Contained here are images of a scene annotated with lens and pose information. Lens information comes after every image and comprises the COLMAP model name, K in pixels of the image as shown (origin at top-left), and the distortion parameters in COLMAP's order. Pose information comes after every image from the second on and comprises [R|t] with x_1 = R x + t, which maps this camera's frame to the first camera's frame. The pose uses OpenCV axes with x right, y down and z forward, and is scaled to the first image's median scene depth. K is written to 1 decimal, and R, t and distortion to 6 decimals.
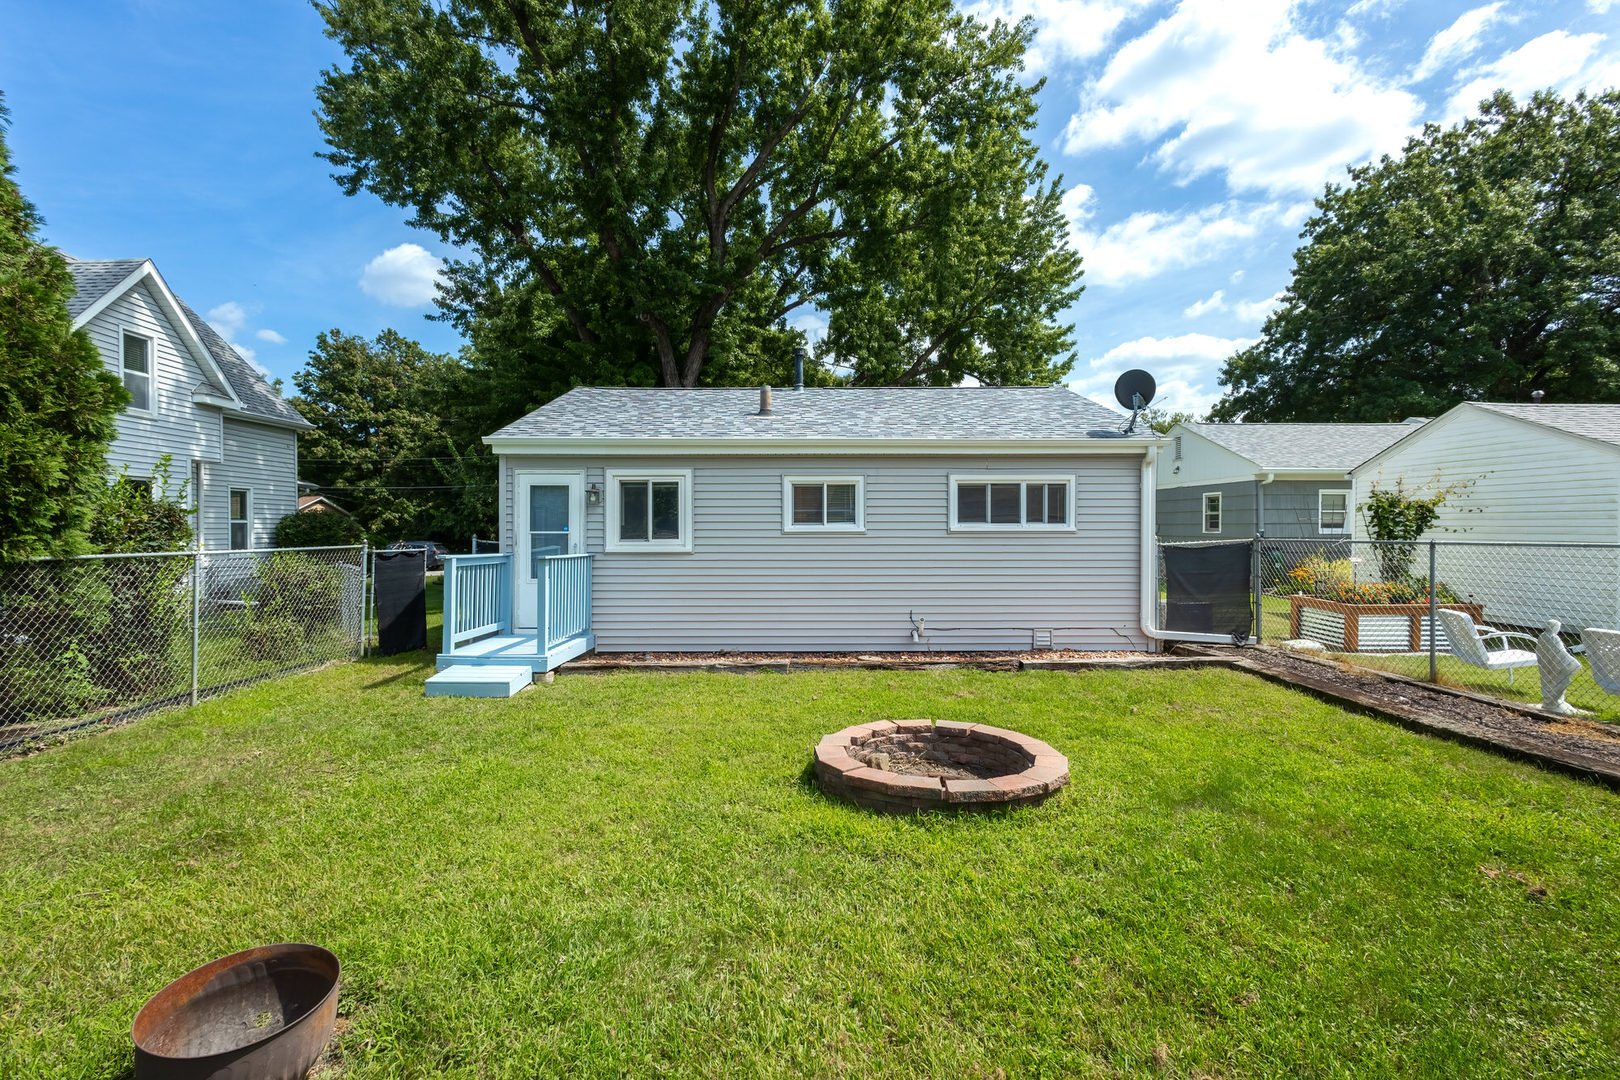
lens RADIAL K [[761.6, 0, 810.0], [0, 761.6, 540.0], [0, 0, 1]] dist [0.015958, -0.006240]
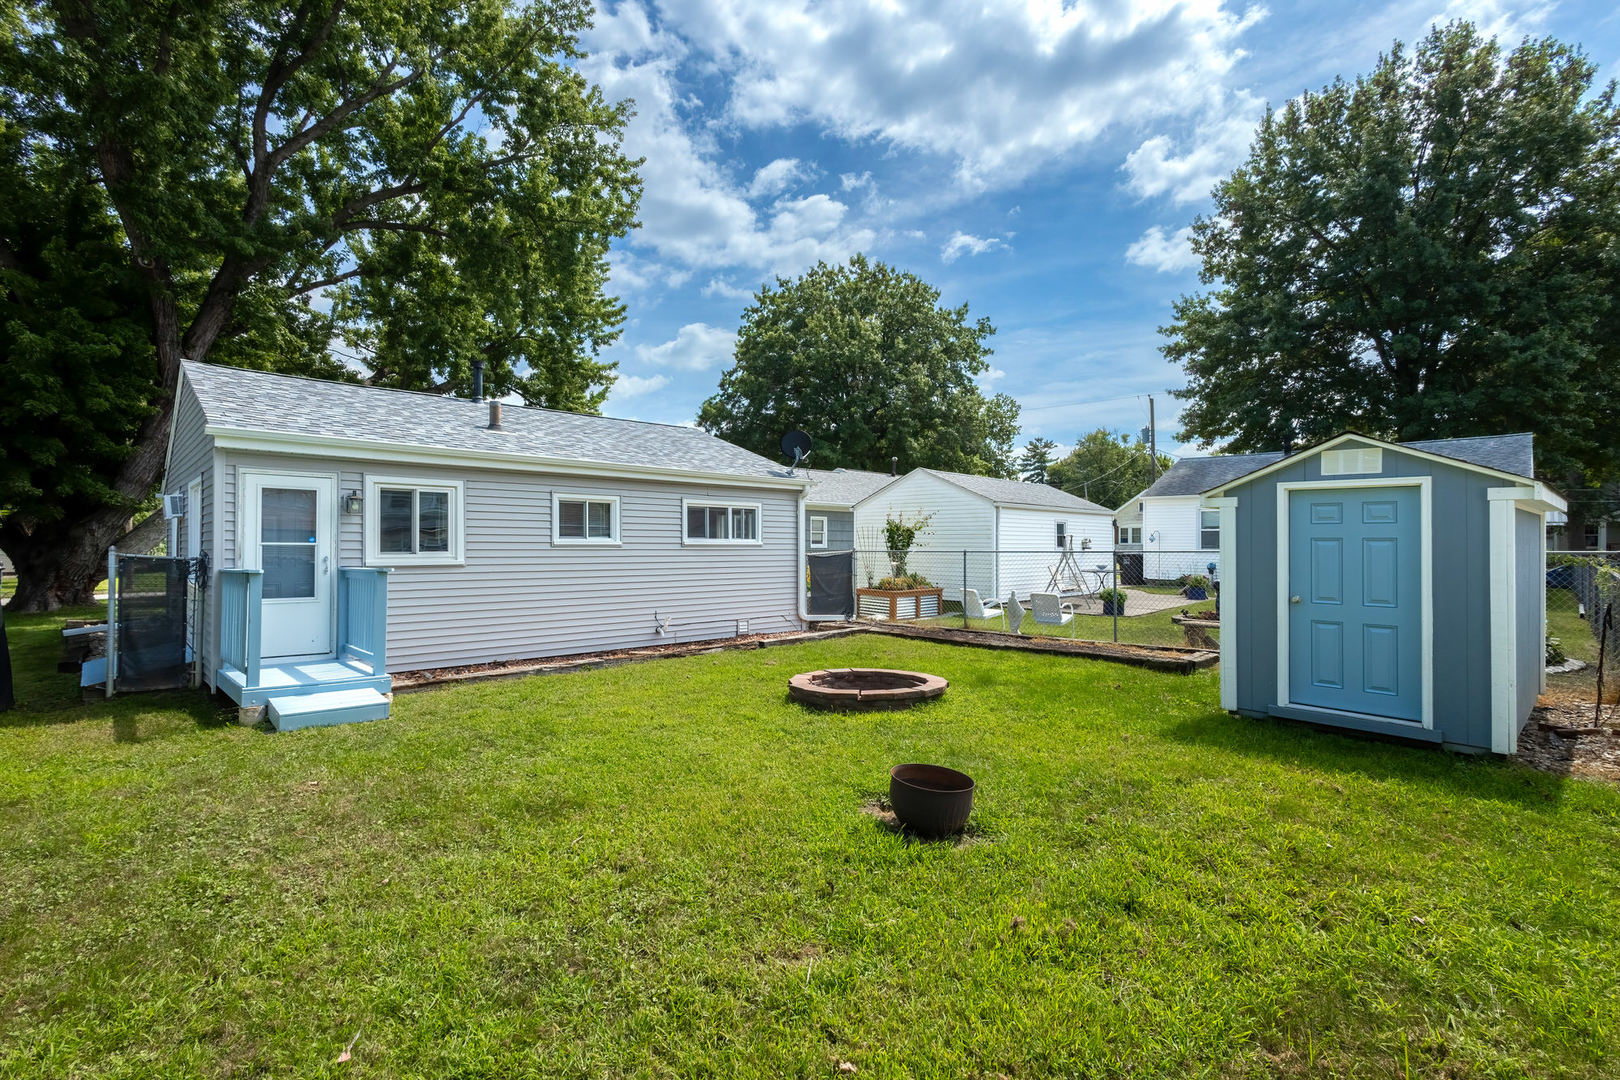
lens RADIAL K [[733.6, 0, 840.0], [0, 733.6, 546.9], [0, 0, 1]] dist [0.018309, -0.001381]
pose [[0.722355, 0.001049, 0.691522, -0.443347], [0.005633, 0.999957, -0.007401, 0.002606], [-0.691500, 0.009241, 0.722318, -0.026947]]
